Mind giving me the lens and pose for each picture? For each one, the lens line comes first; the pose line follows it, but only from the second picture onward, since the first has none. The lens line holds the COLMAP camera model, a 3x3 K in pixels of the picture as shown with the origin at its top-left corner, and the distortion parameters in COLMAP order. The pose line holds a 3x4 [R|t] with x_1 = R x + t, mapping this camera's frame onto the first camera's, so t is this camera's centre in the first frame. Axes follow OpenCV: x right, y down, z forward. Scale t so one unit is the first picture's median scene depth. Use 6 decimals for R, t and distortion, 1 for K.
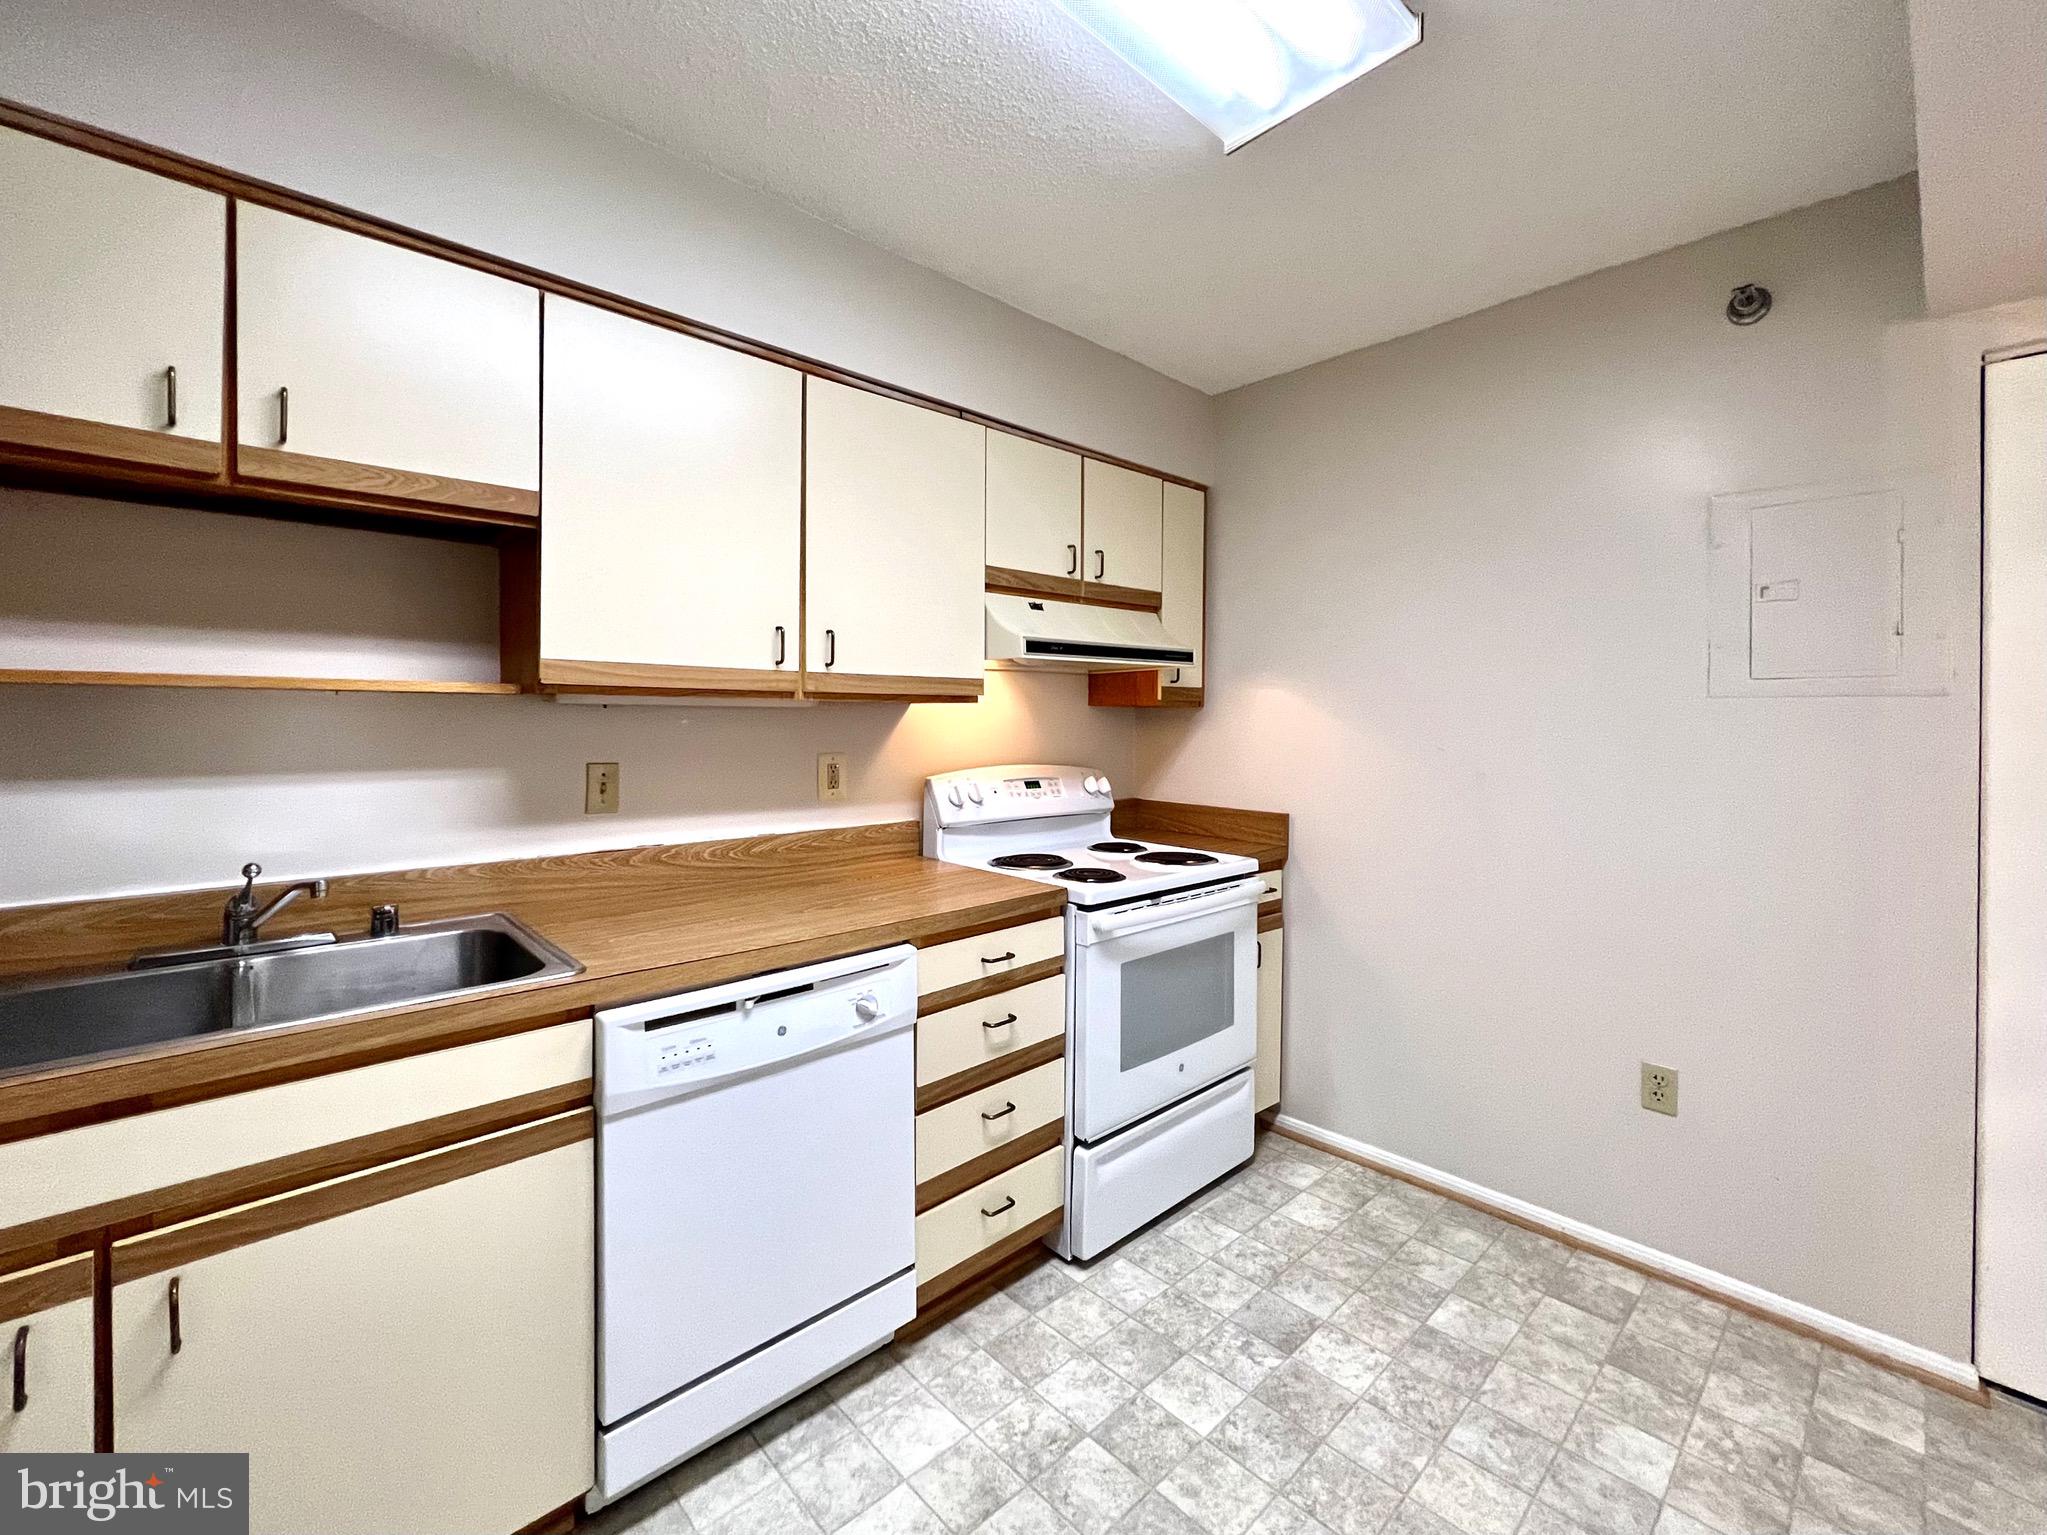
lens RADIAL K [[900.7, 0, 1028.5], [0, 900.7, 719.3], [0, 0, 1]] dist [-0.016792, 0.000084]
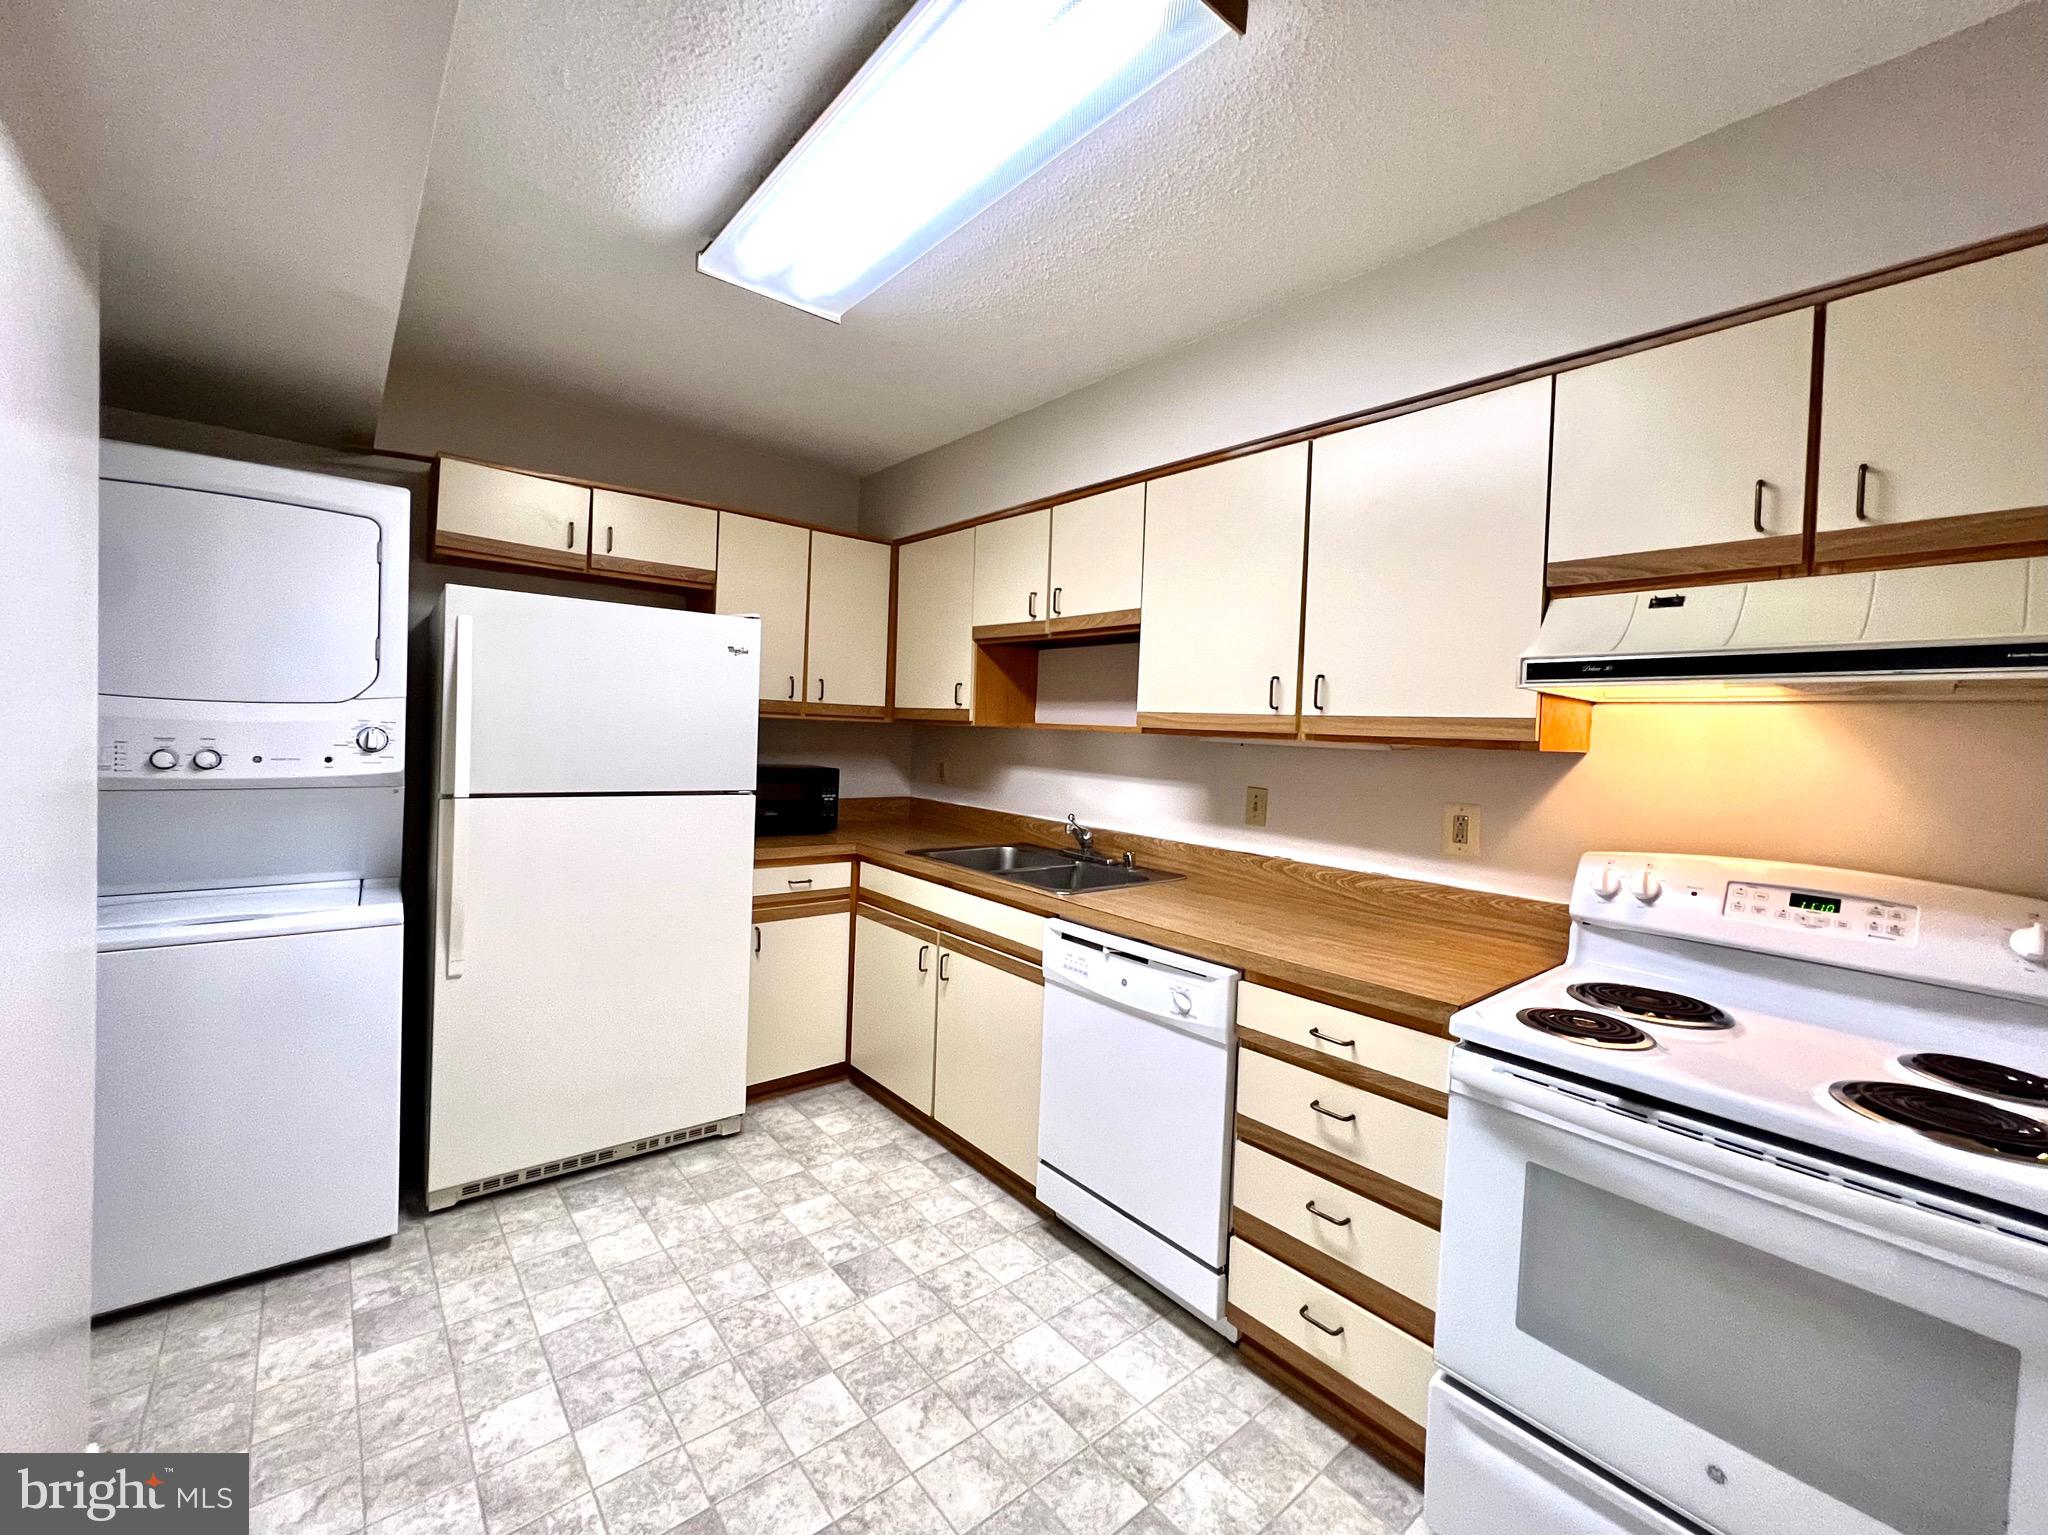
lens RADIAL K [[845.1, 0, 1024.0], [0, 845.1, 767.5], [0, 0, 1]] dist [-0.016436, 0.000184]
pose [[-0.086338, 0.035353, -0.995638, 0.978981], [-0.047160, 0.998105, 0.039530, -0.017341], [0.995149, 0.050368, -0.084507, 0.934669]]
